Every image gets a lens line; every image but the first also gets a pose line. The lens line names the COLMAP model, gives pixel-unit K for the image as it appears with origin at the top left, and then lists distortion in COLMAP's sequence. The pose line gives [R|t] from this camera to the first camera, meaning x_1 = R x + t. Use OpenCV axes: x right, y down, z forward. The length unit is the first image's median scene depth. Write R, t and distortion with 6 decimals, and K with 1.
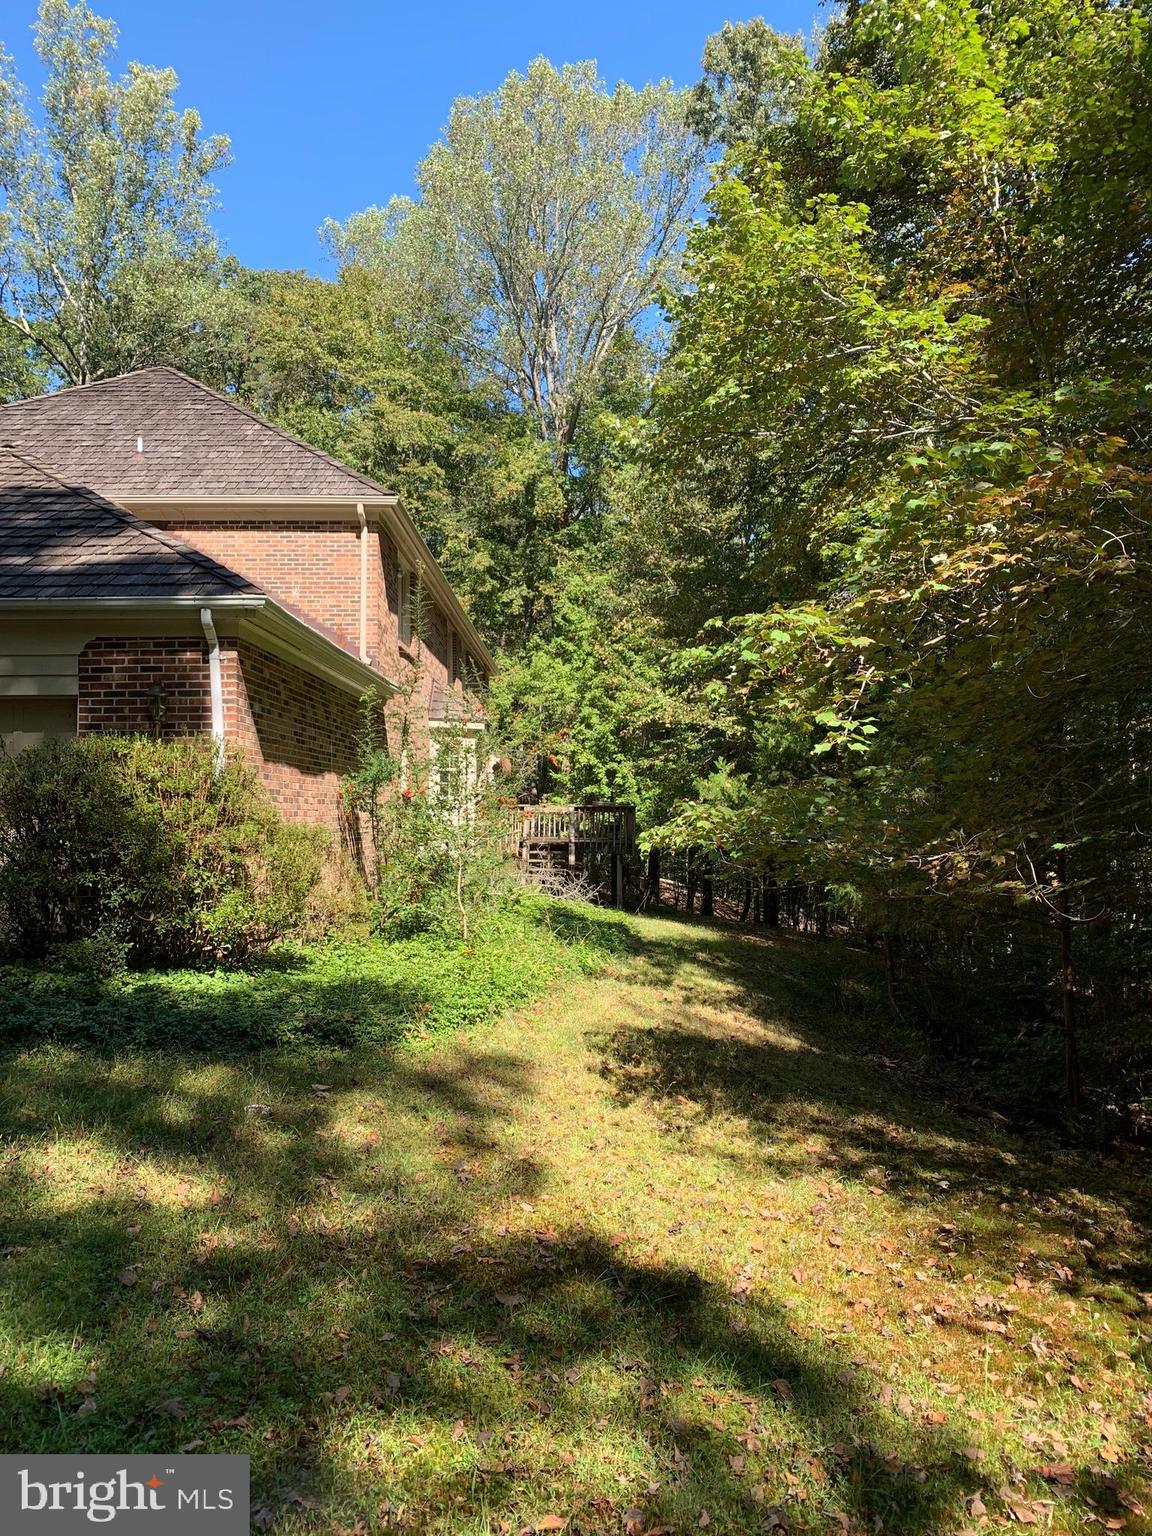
lens RADIAL K [[1164.1, 0, 576.0], [0, 1164.1, 768.0], [0, 0, 1]] dist [0.033612, -0.032938]
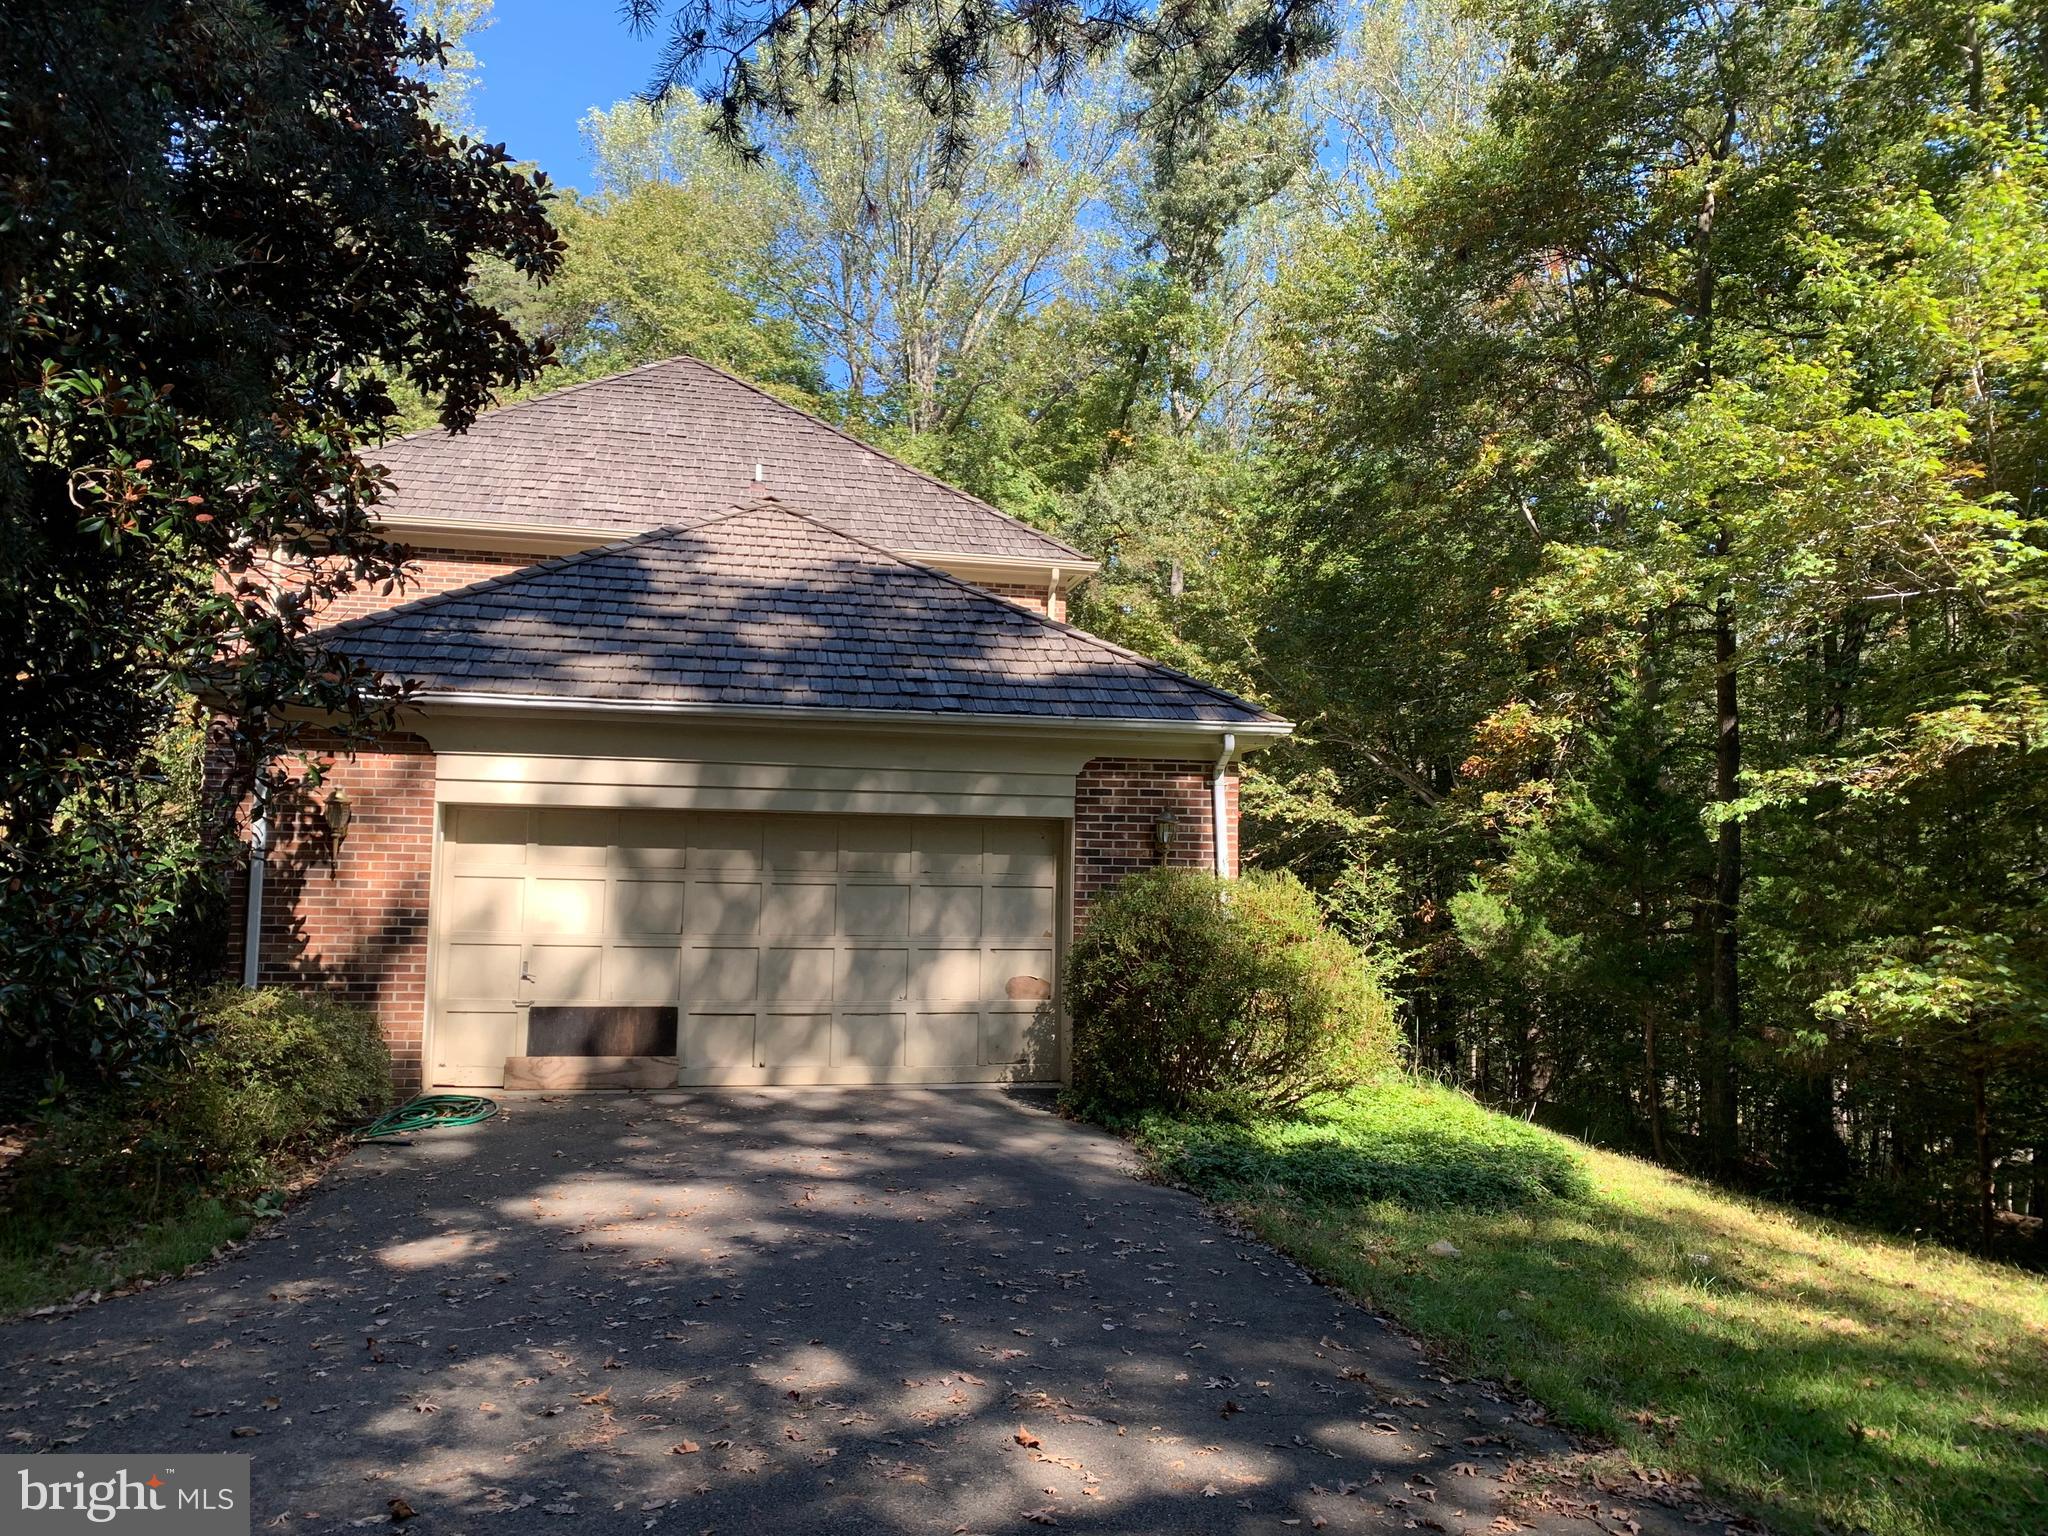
lens RADIAL K [[1552.2, 0, 1020.0], [0, 1552.2, 738.5], [0, 0, 1]] dist [0.033612, -0.032938]
pose [[0.982262, 0.041751, 0.182806, -0.697025], [-0.031587, 0.997807, -0.058160, -0.052347], [-0.184833, 0.051354, 0.981427, -0.208814]]
